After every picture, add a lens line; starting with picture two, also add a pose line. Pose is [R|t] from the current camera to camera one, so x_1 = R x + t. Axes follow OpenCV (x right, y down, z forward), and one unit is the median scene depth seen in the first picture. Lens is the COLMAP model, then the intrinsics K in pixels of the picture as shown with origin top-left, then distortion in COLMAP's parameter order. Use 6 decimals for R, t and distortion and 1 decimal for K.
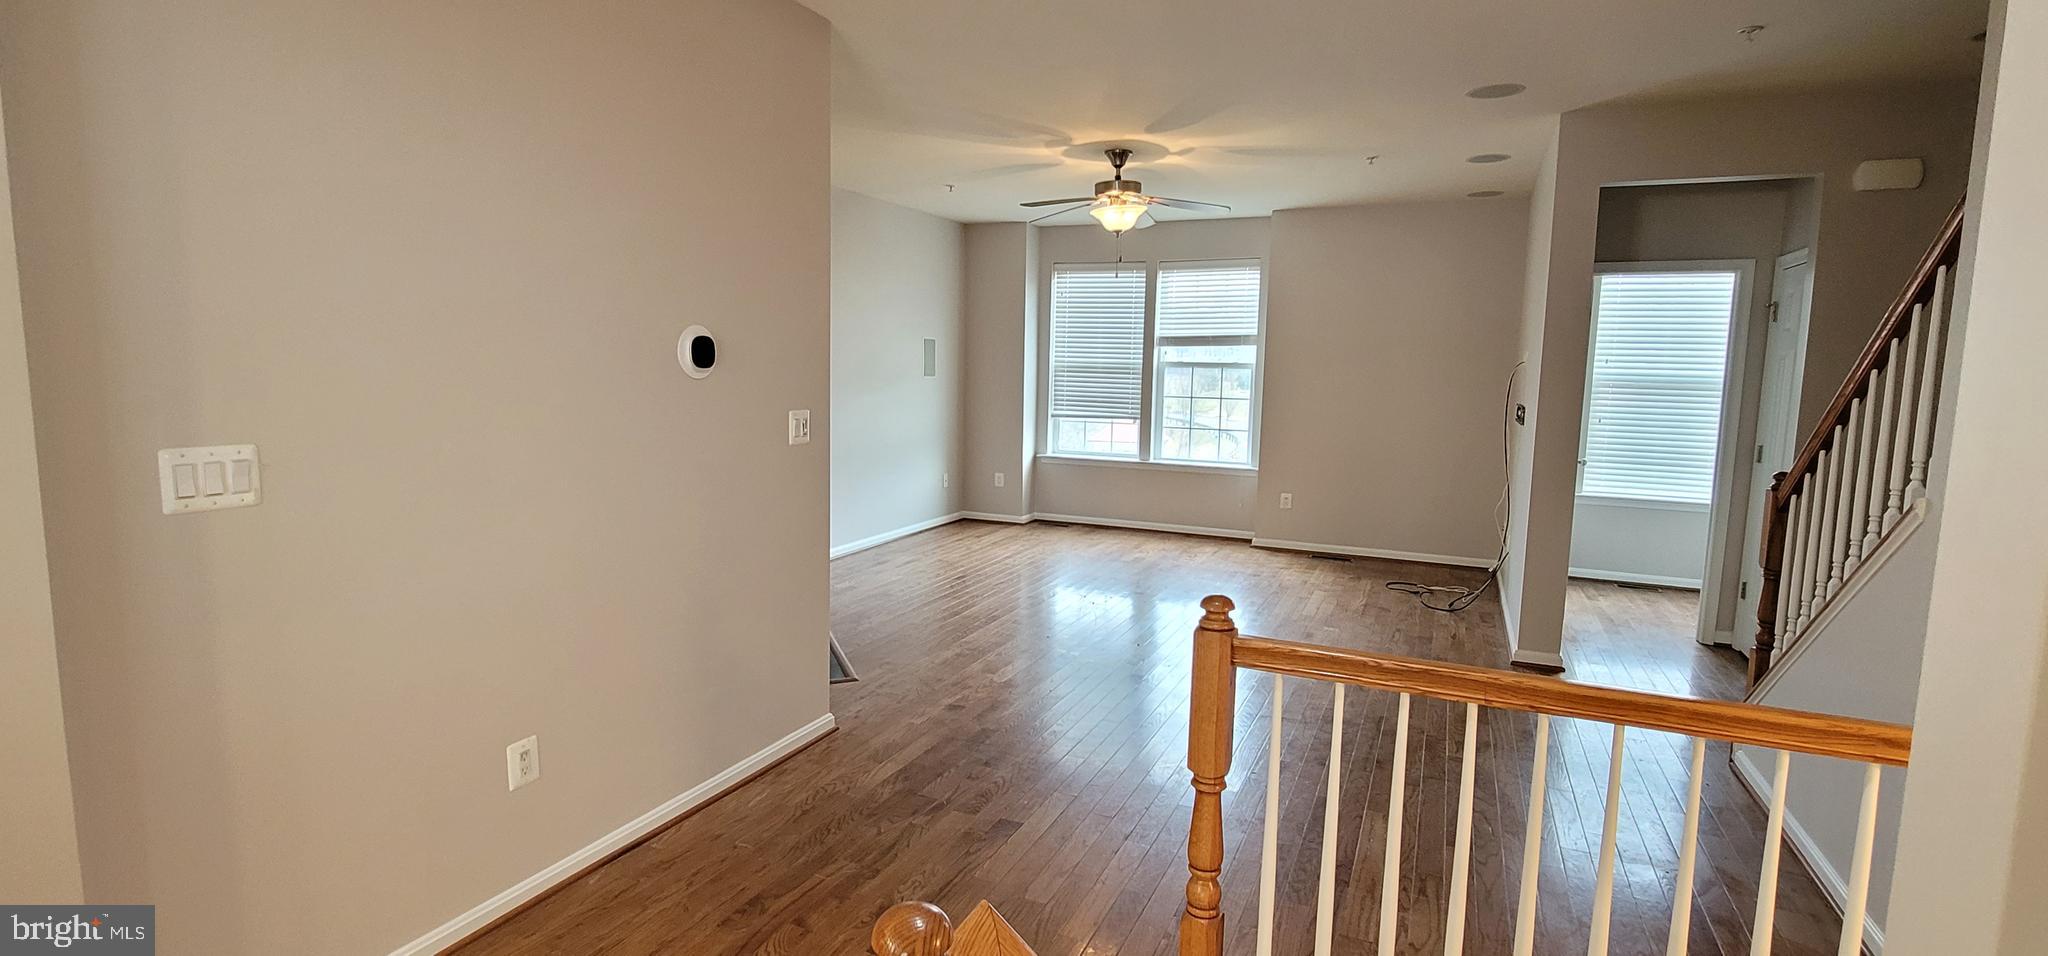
lens RADIAL K [[965.0, 0, 1026.7], [0, 965.0, 475.4], [0, 0, 1]] dist [-0.001314, 0.000130]
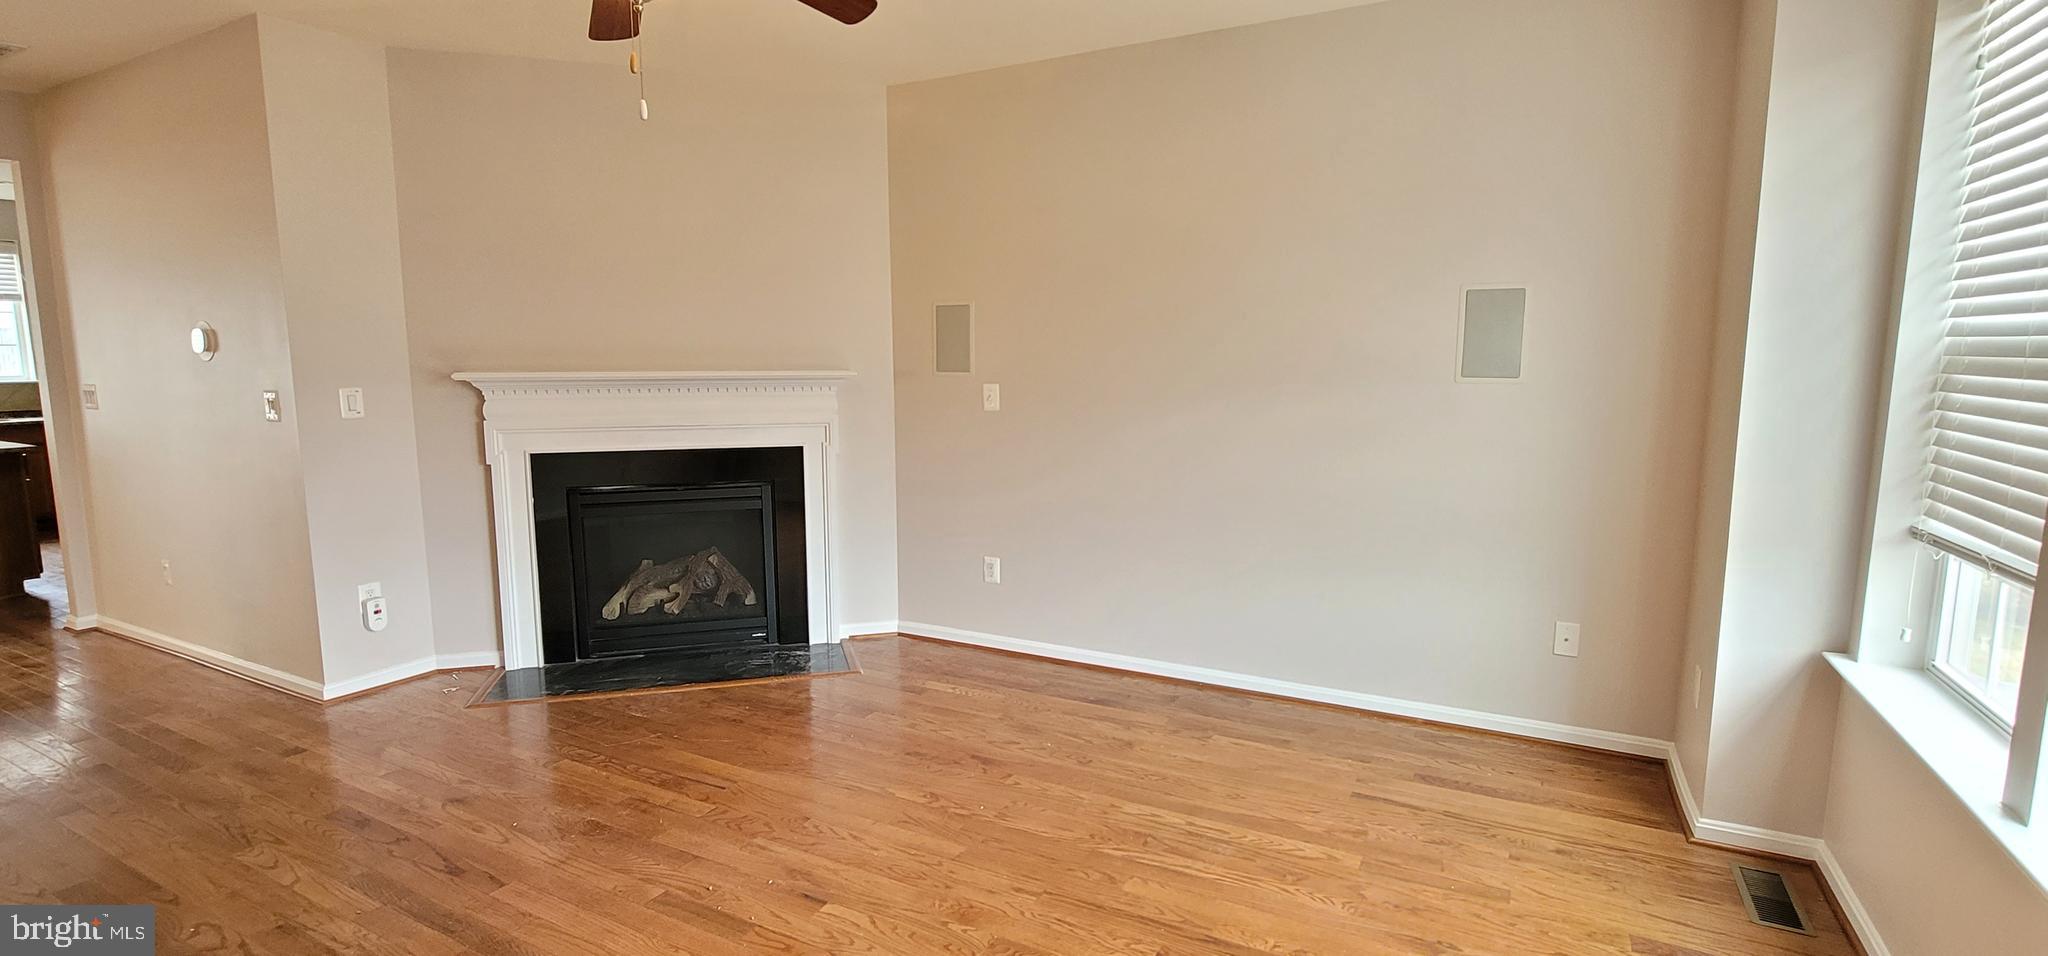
lens RADIAL K [[950.5, 0, 1018.7], [0, 950.5, 480.3], [0, 0, 1]] dist [-0.008068, 0.000421]
pose [[-0.079575, 0.114098, -0.990277, 0.325811], [-0.117818, 0.985388, 0.123002, -0.083863], [0.989842, 0.126460, -0.064970, 0.807082]]
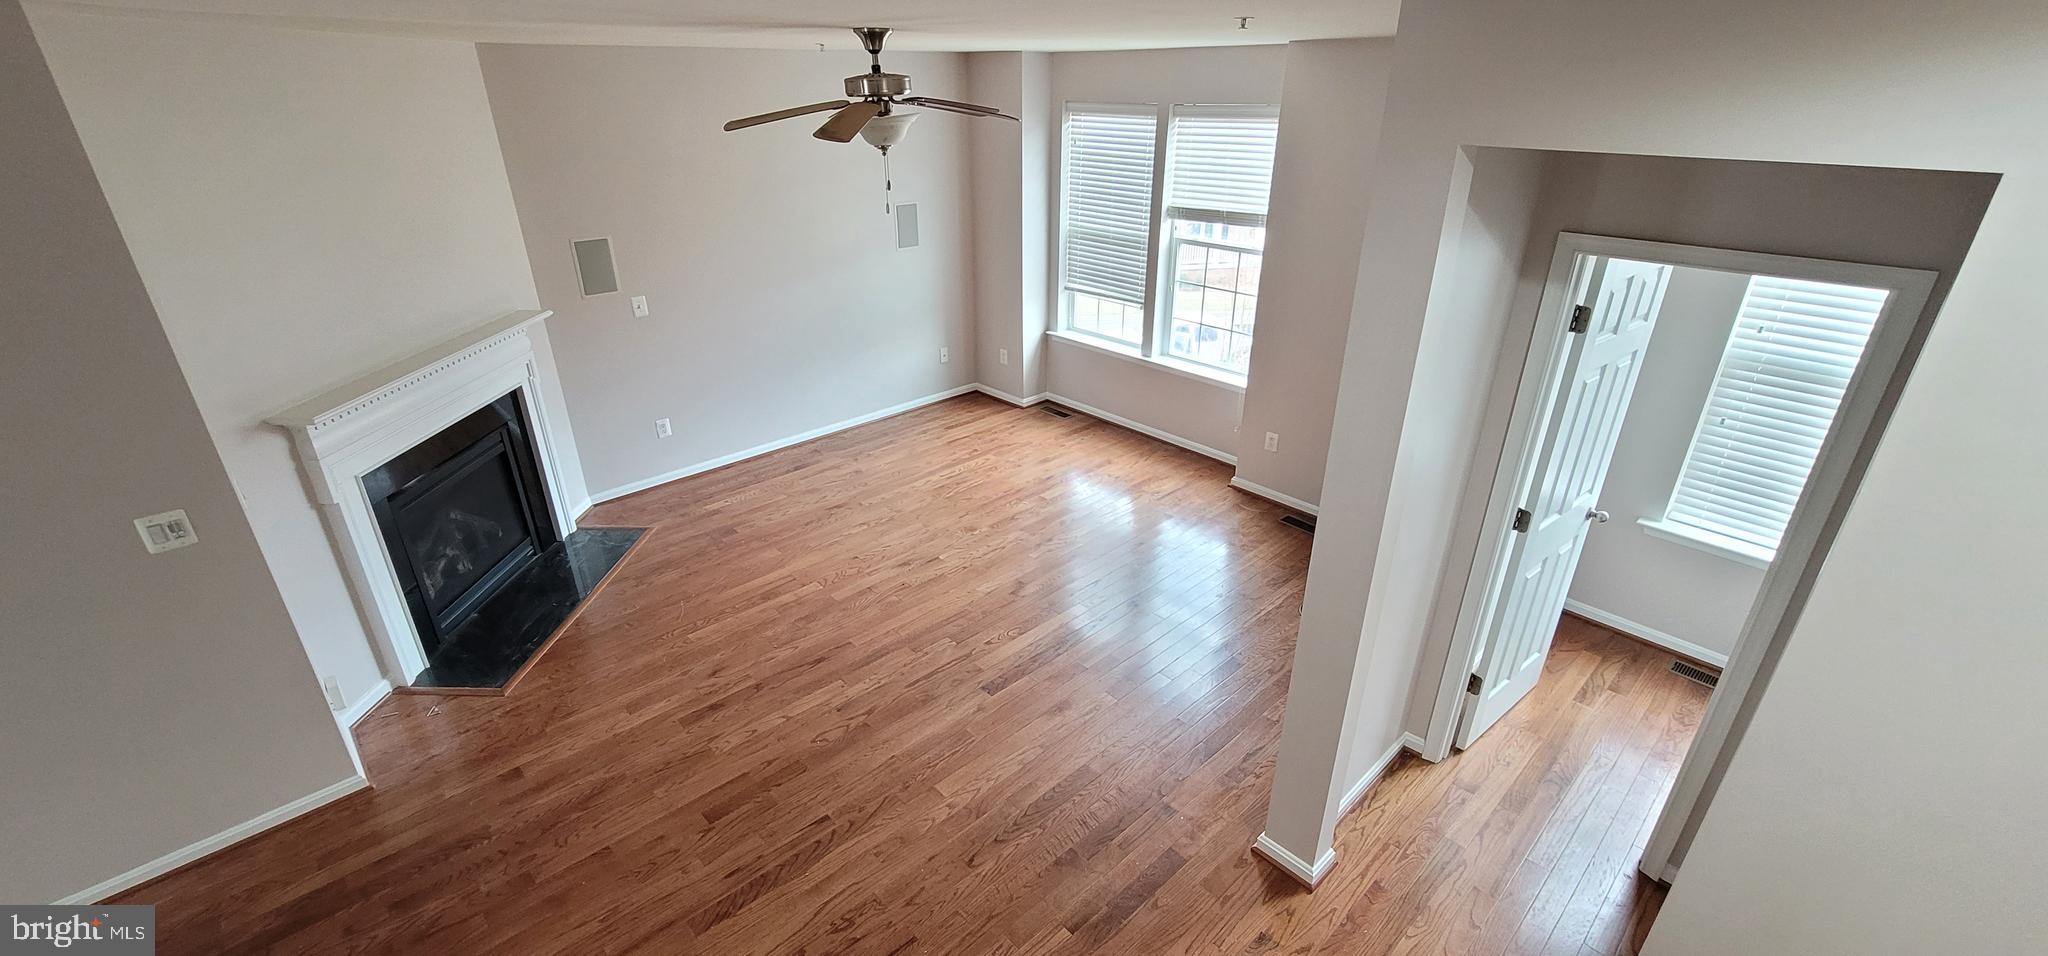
lens RADIAL K [[846.1, 0, 1018.3], [0, 846.1, 479.9], [0, 0, 1]] dist [-0.002089, 0.000384]
pose [[0.920032, 0.148149, -0.362757, 0.307857], [-0.026444, 0.947136, 0.319740, -0.149172], [0.390949, -0.284579, 0.875313, 0.272895]]
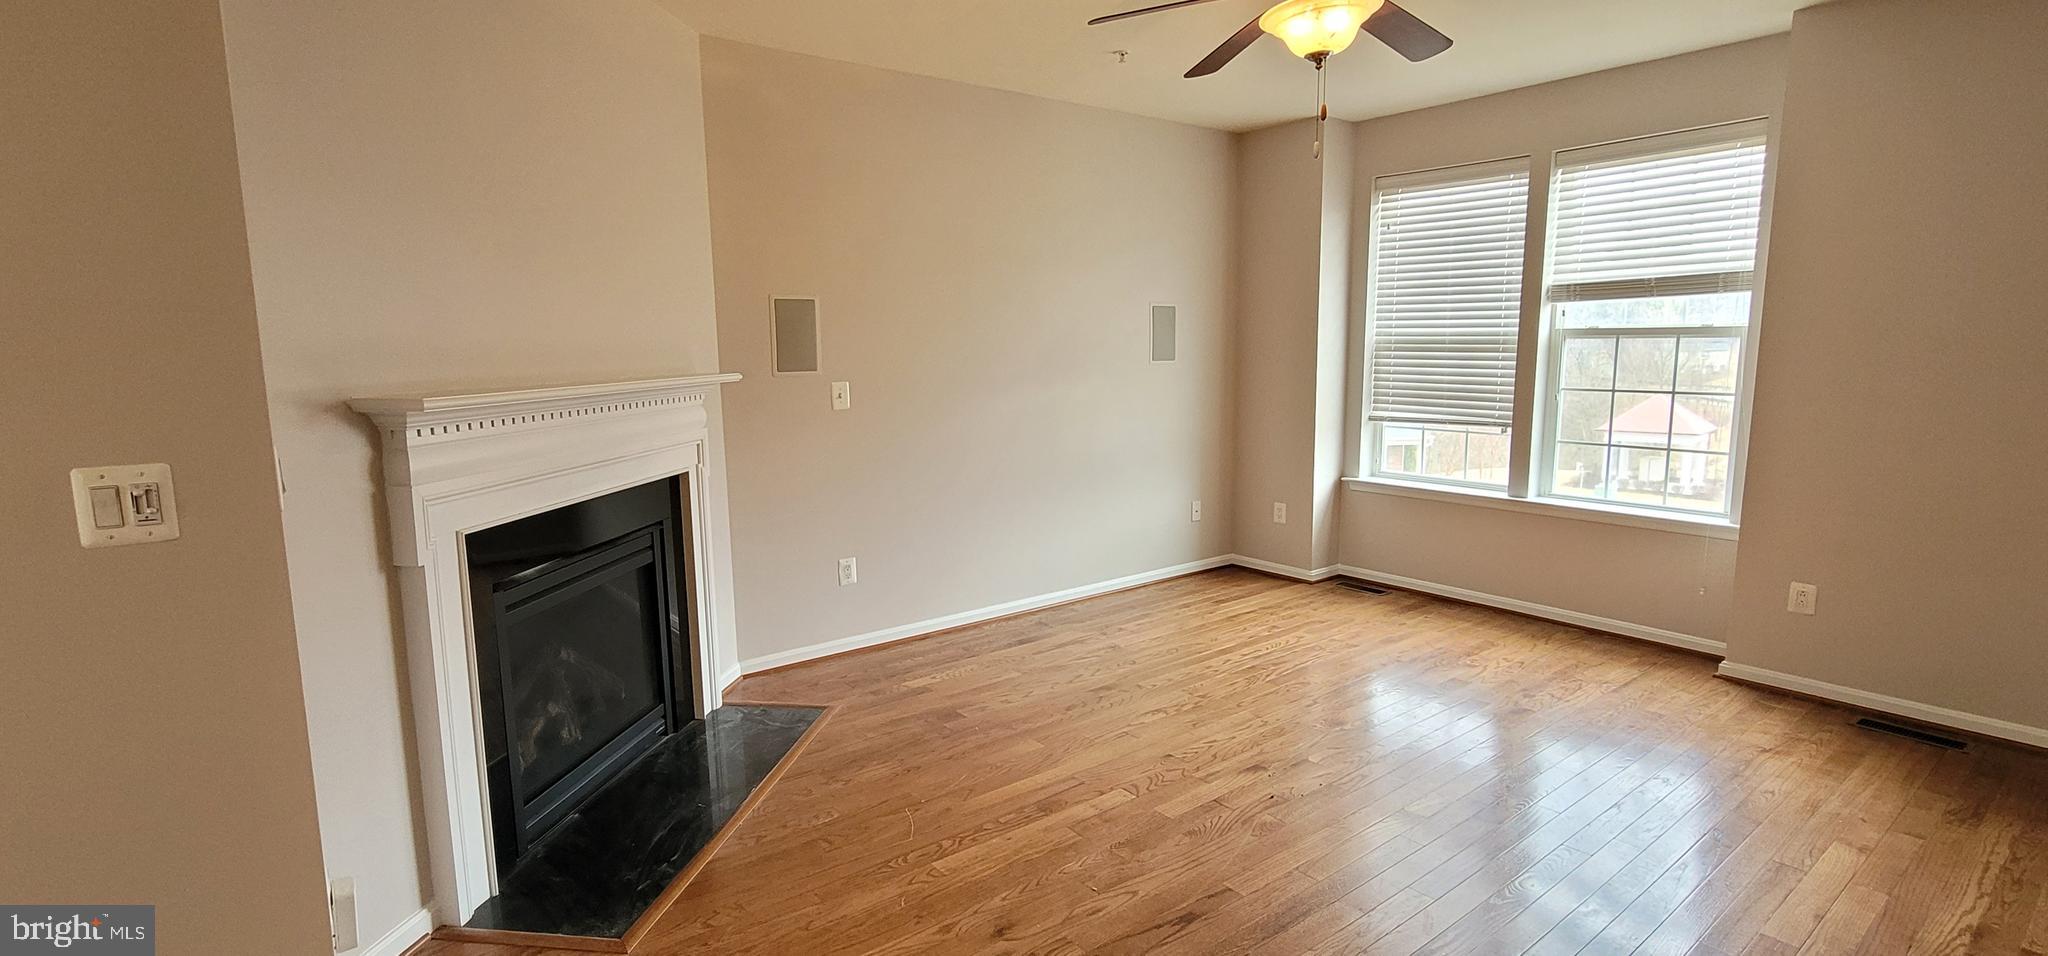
lens RADIAL K [[950.5, 0, 1018.7], [0, 950.5, 480.3], [0, 0, 1]] dist [-0.008068, 0.000421]
pose [[0.877996, 0.040991, -0.476909, 0.131728], [-0.029154, 0.999056, 0.032198, -0.036031], [0.477779, -0.014366, 0.878363, 0.344917]]
